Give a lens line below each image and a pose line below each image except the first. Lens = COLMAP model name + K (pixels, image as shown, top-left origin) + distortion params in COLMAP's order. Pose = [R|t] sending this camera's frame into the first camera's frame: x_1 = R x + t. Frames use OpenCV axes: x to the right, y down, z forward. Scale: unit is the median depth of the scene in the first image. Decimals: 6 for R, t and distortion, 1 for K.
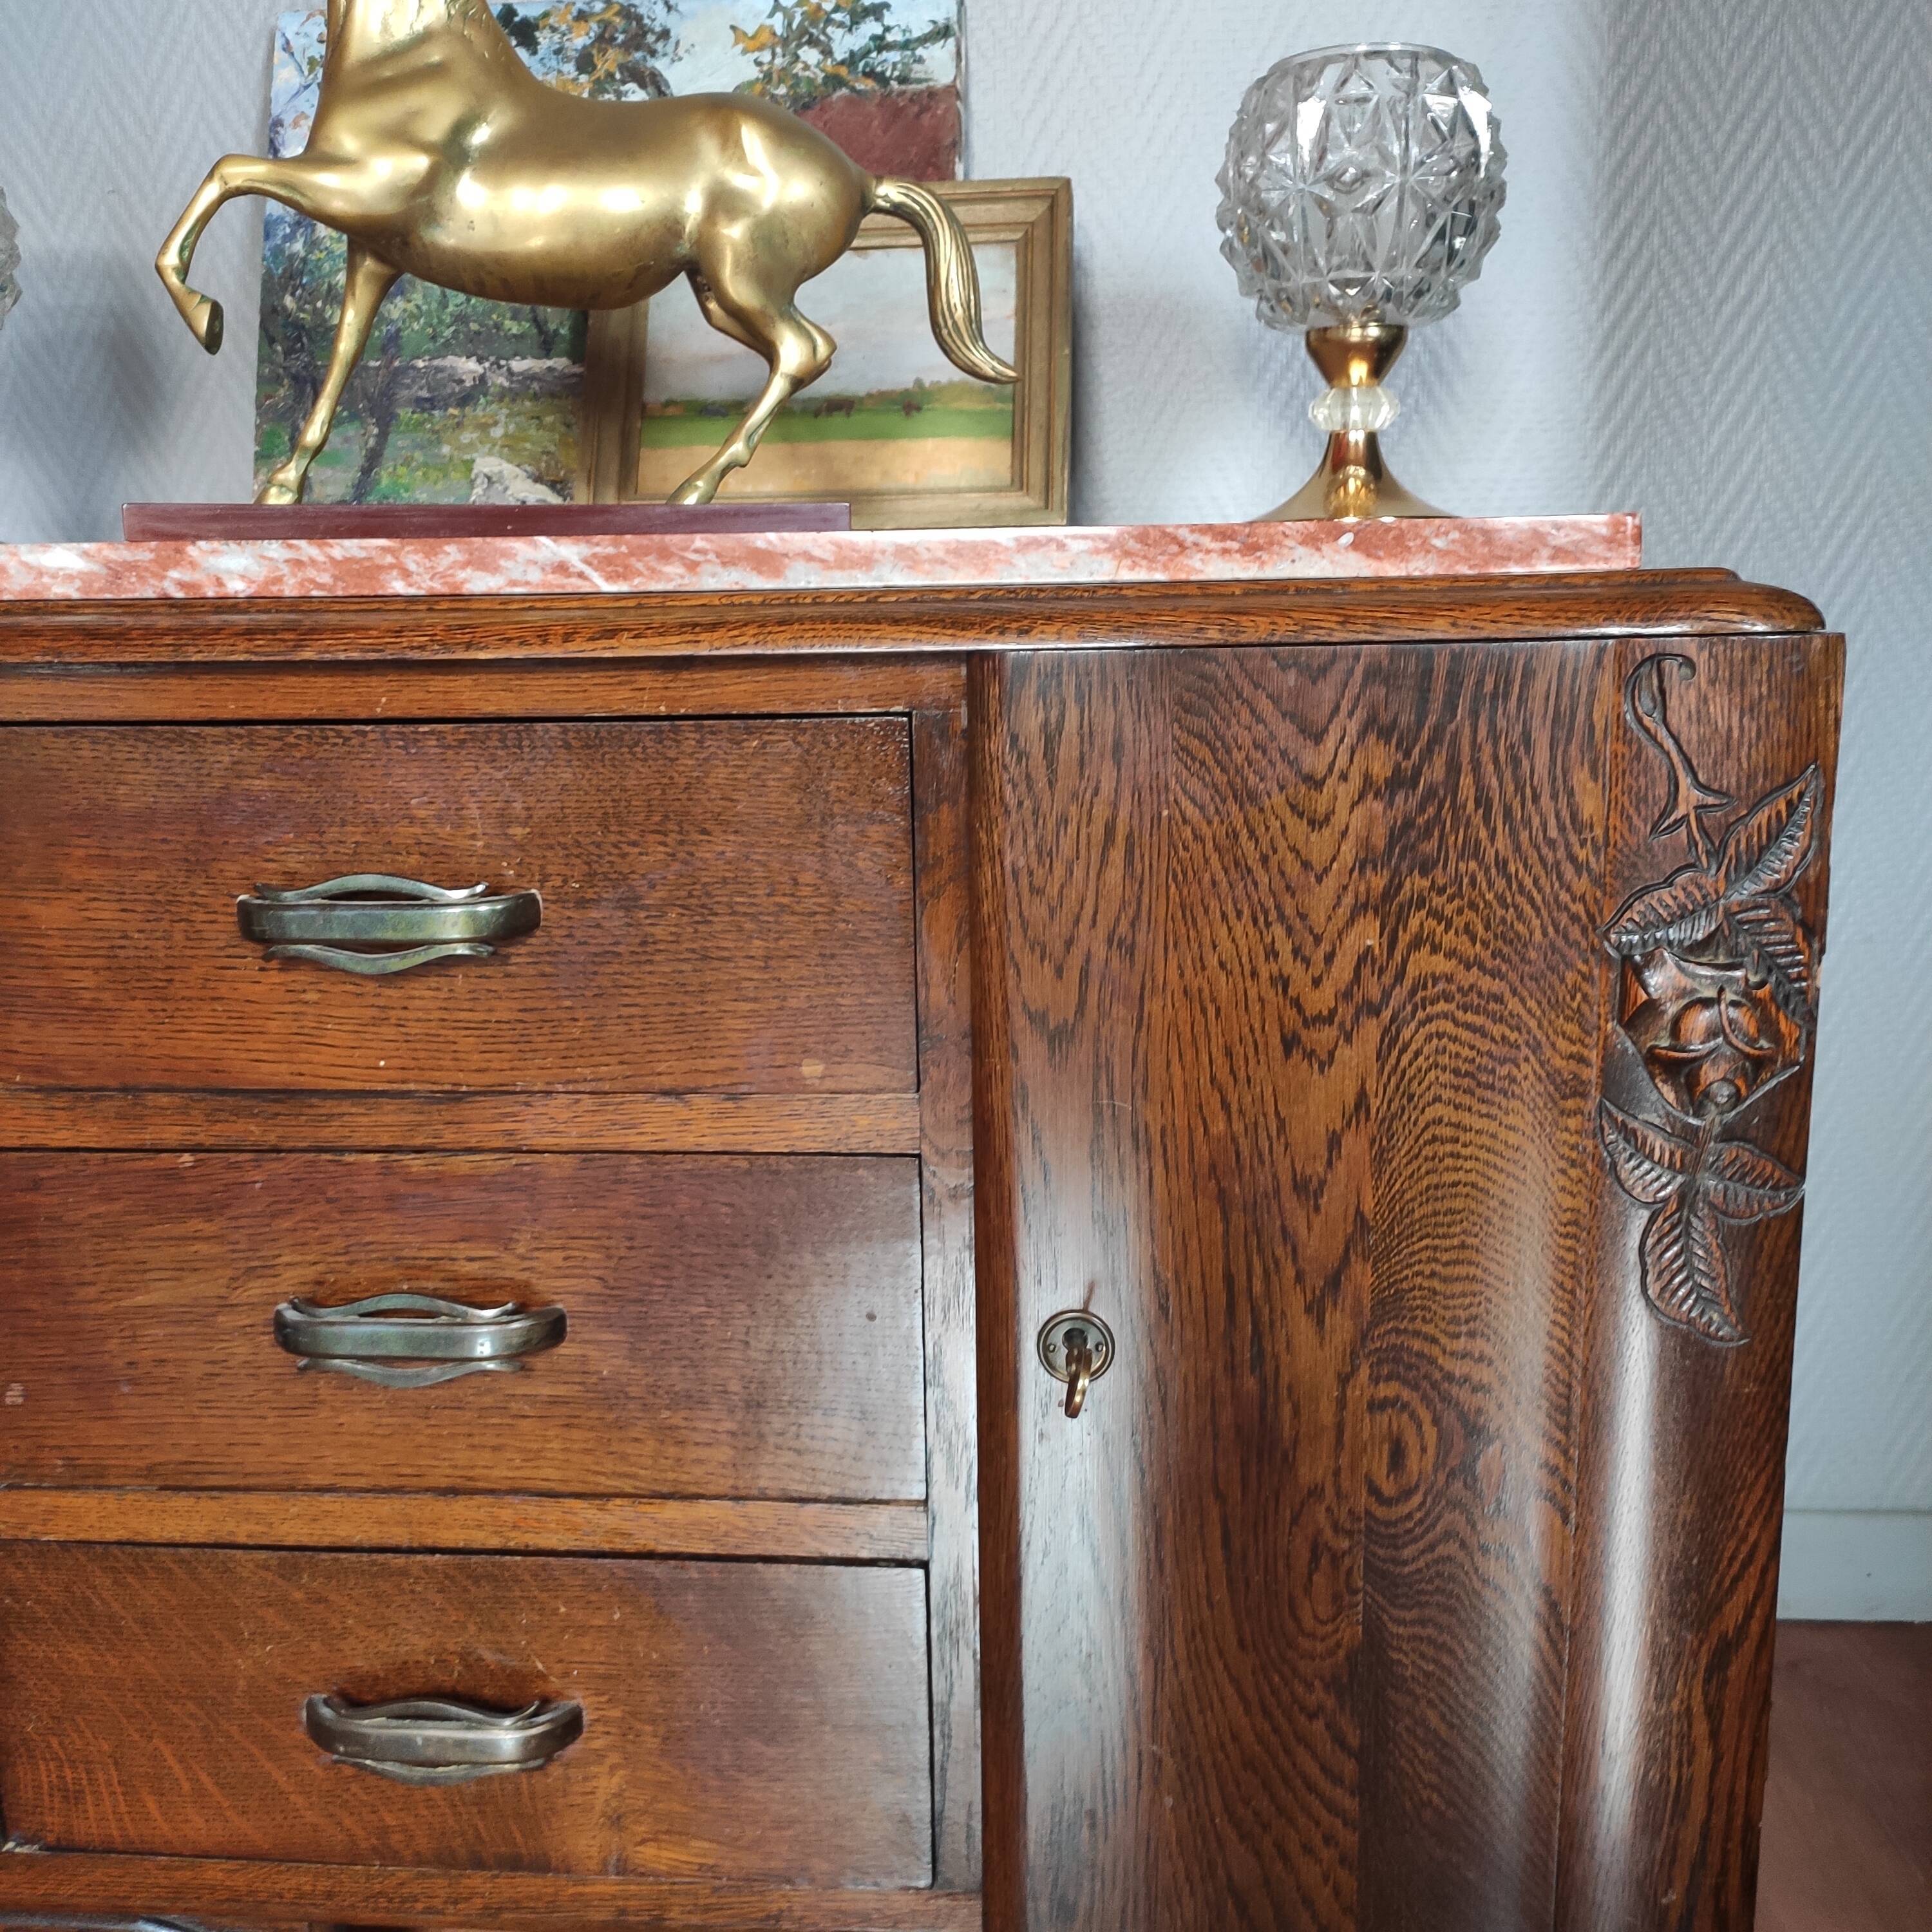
lens RADIAL K [[1912.3, 0, 963.3], [0, 1912.3, 958.4], [0, 0, 1]] dist [0.044915, 0.000000]
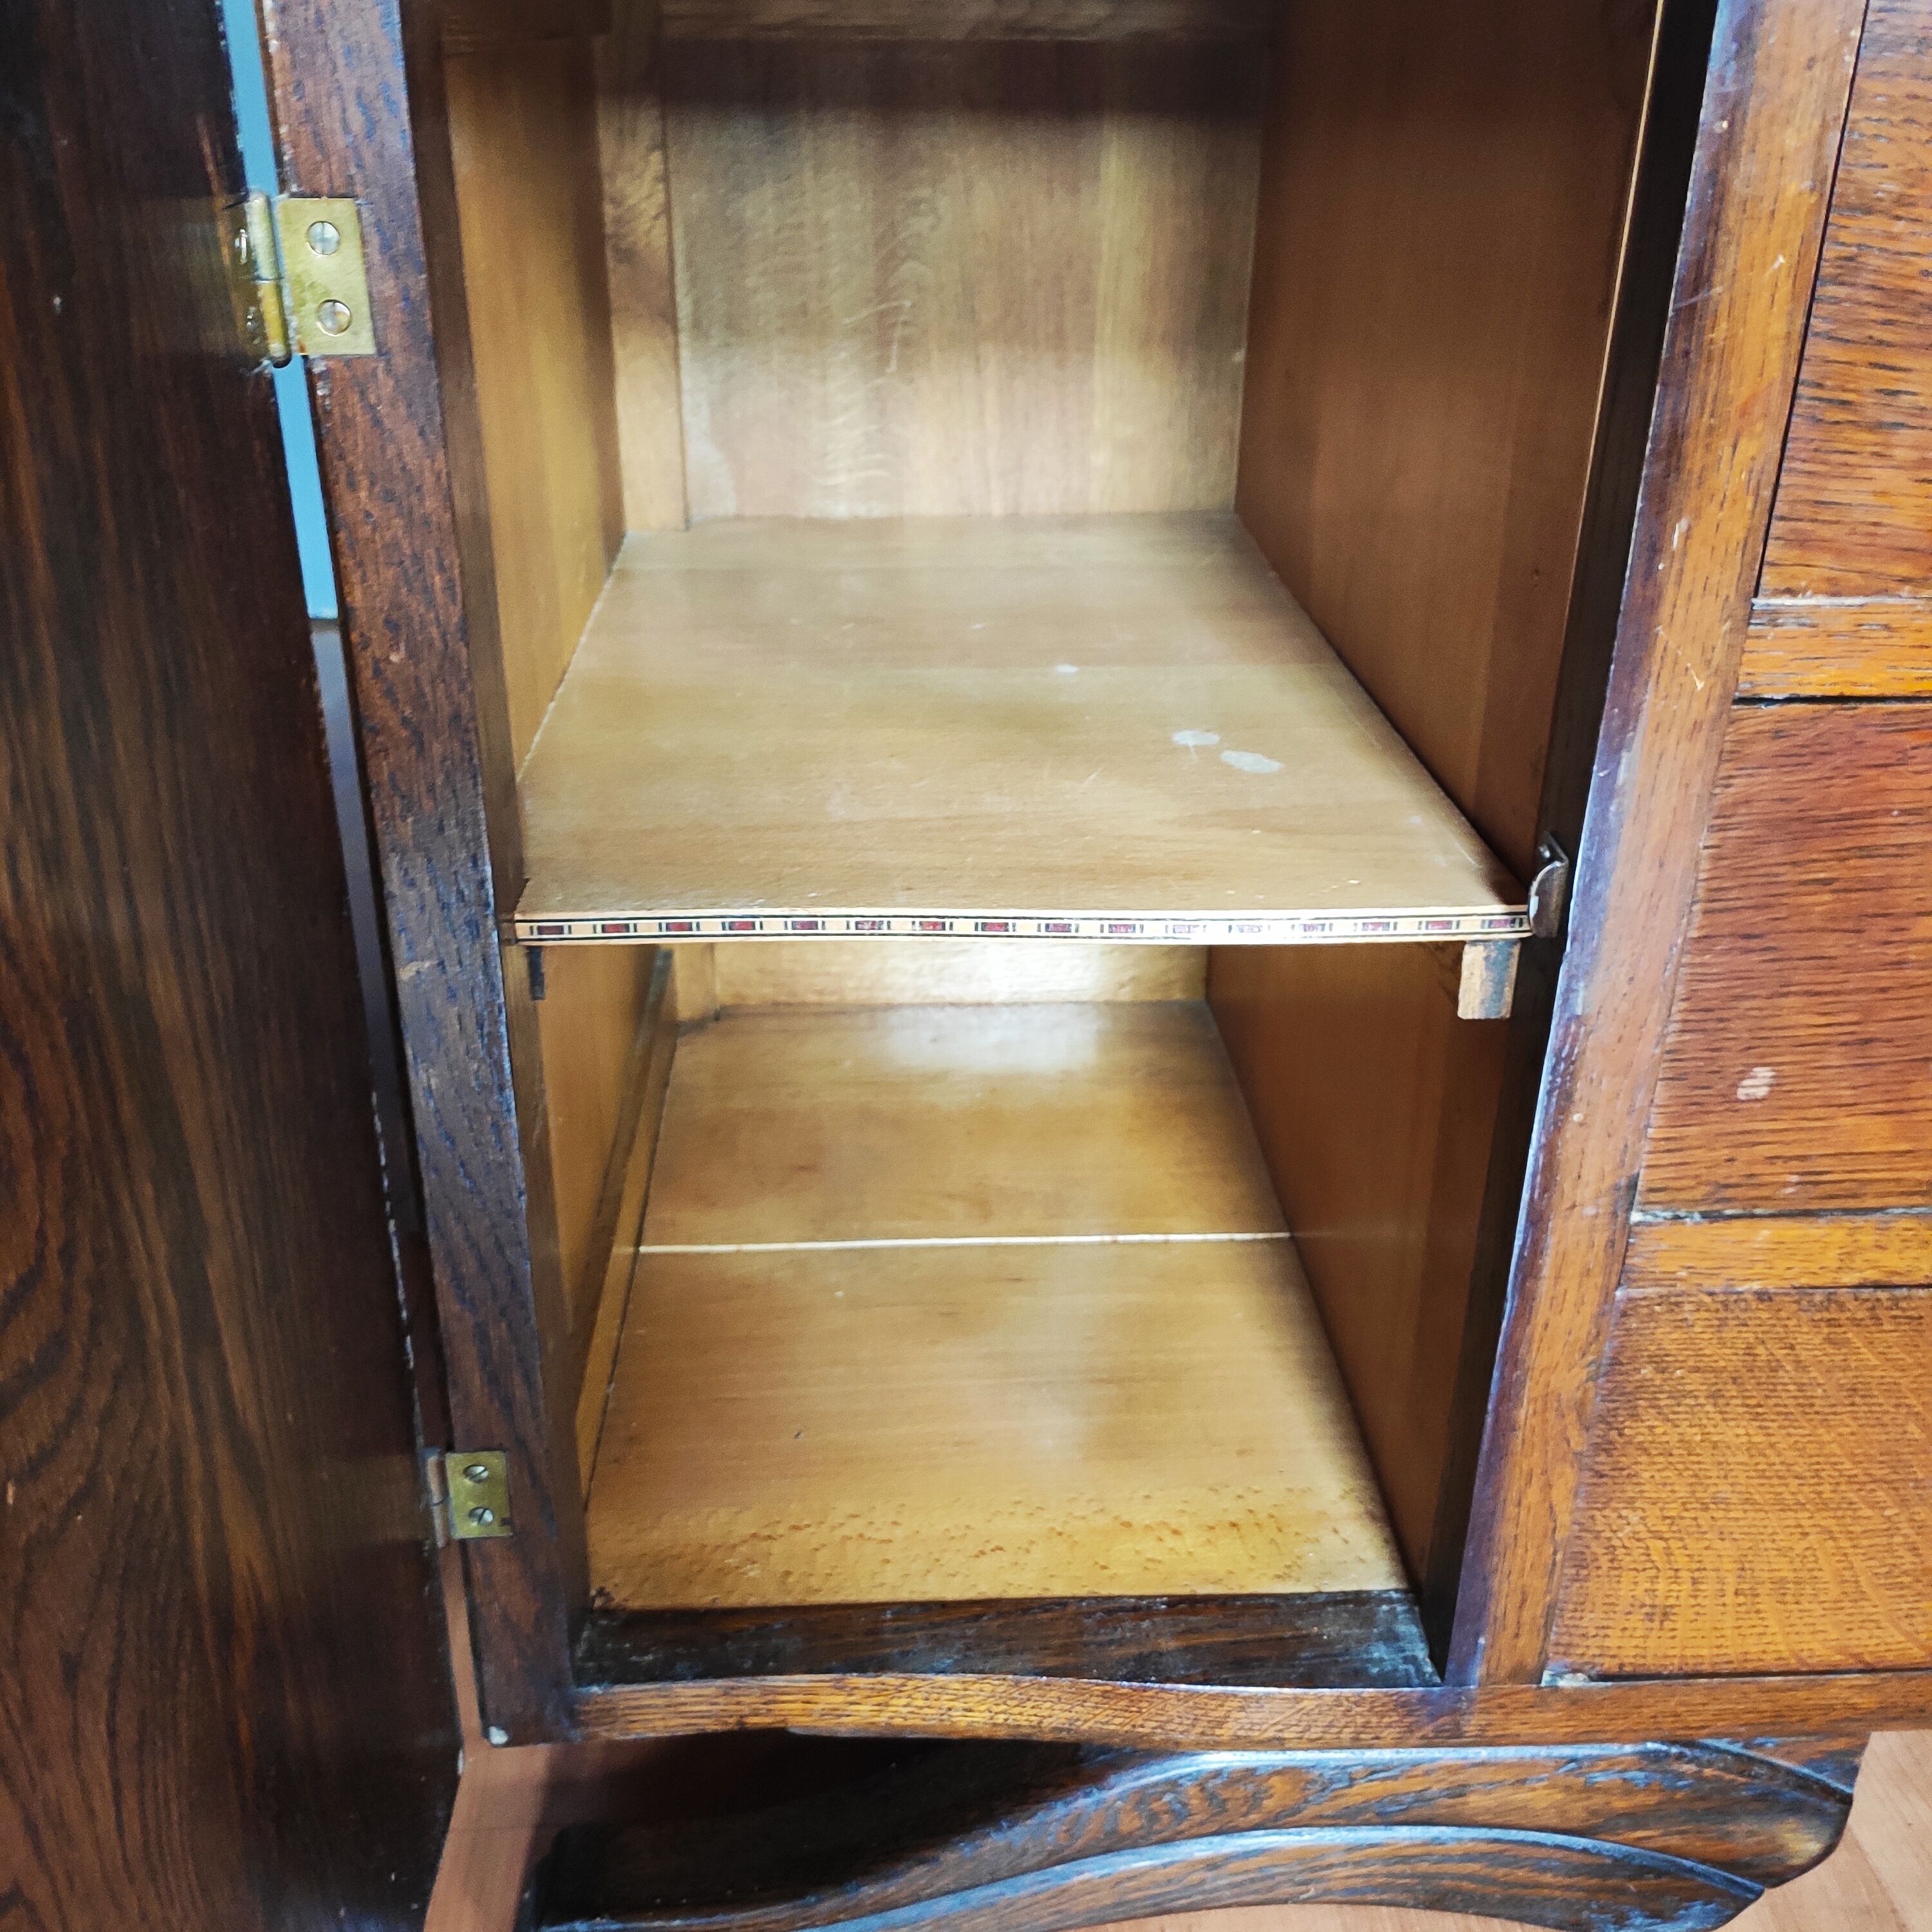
lens RADIAL K [[1912.3, 0, 972.5], [0, 1912.3, 969.9], [0, 0, 1]] dist [0.044915, 0.000000]
pose [[0.989065, -0.036691, 0.142841, -0.899704], [-0.001567, 0.965888, 0.258955, 0.026667], [-0.147470, -0.256347, 0.955269, 0.473761]]
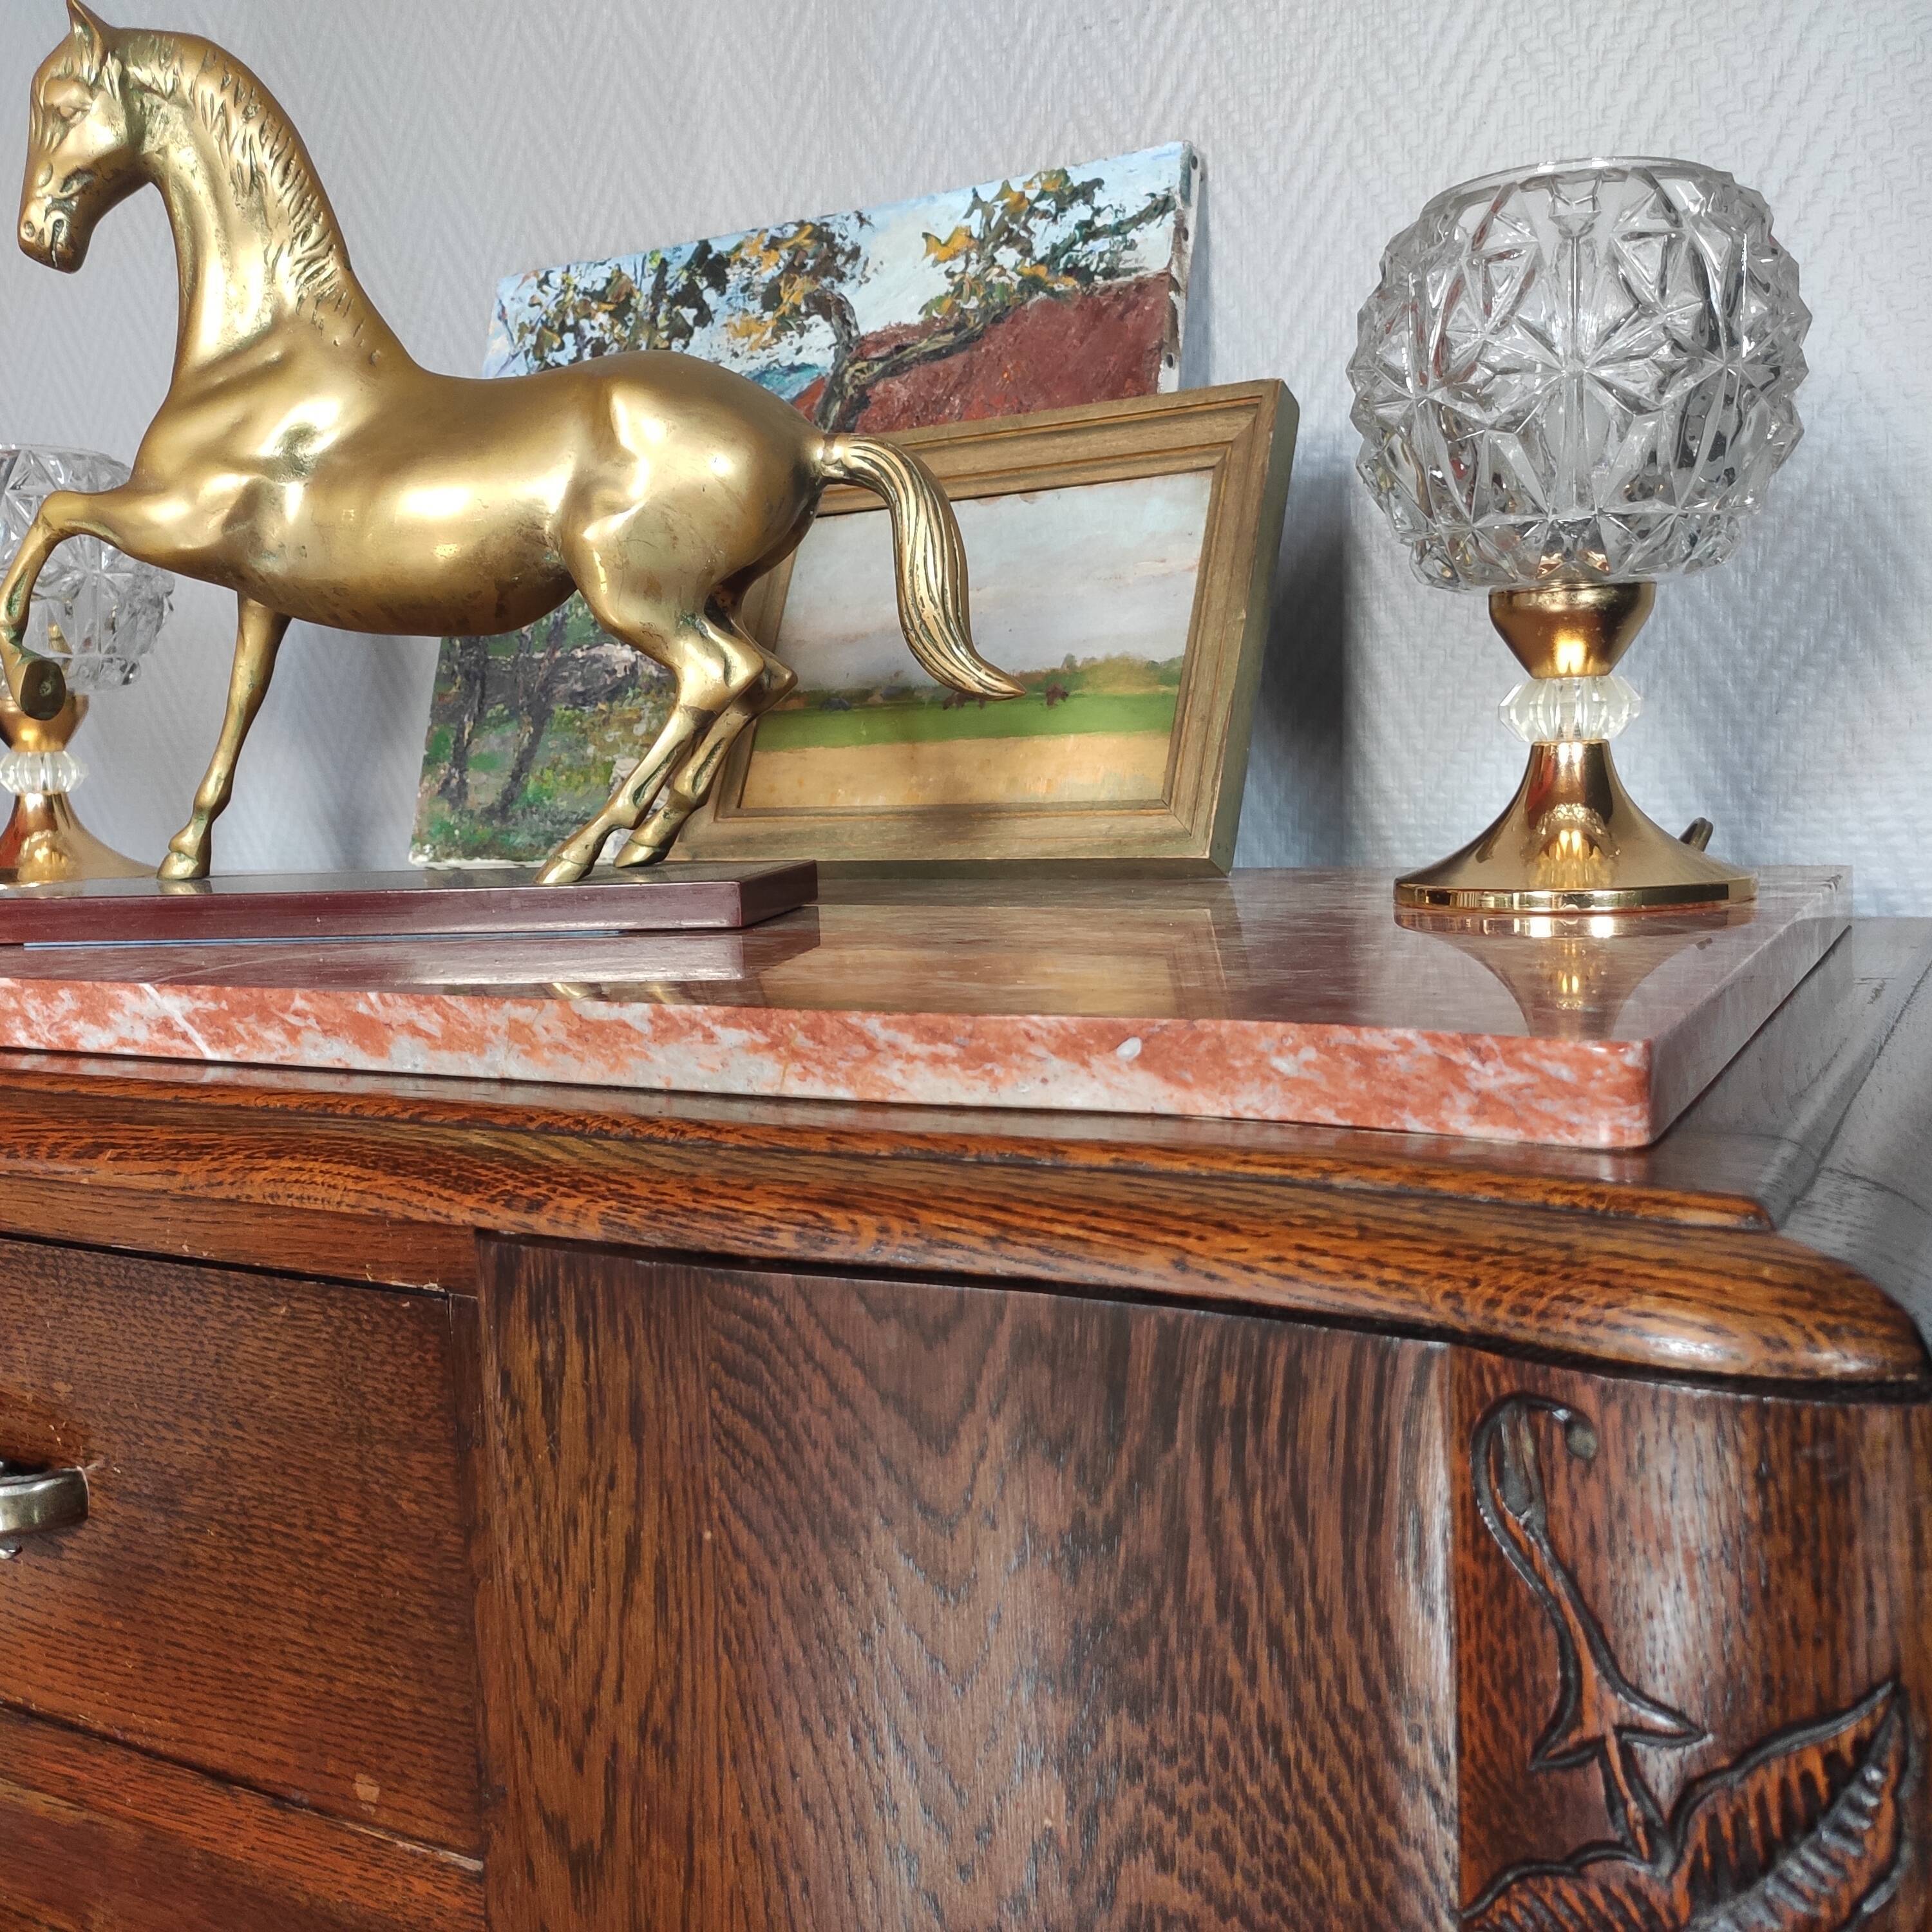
lens RADIAL K [[1912.3, 0, 964.4], [0, 1912.3, 968.4], [0, 0, 1]] dist [0.044915, 0.000000]
pose [[0.910136, 0.030784, -0.413165, 0.383635], [-0.055983, 0.997228, -0.049021, -0.207867], [0.410510, 0.067746, 0.909336, 0.449194]]
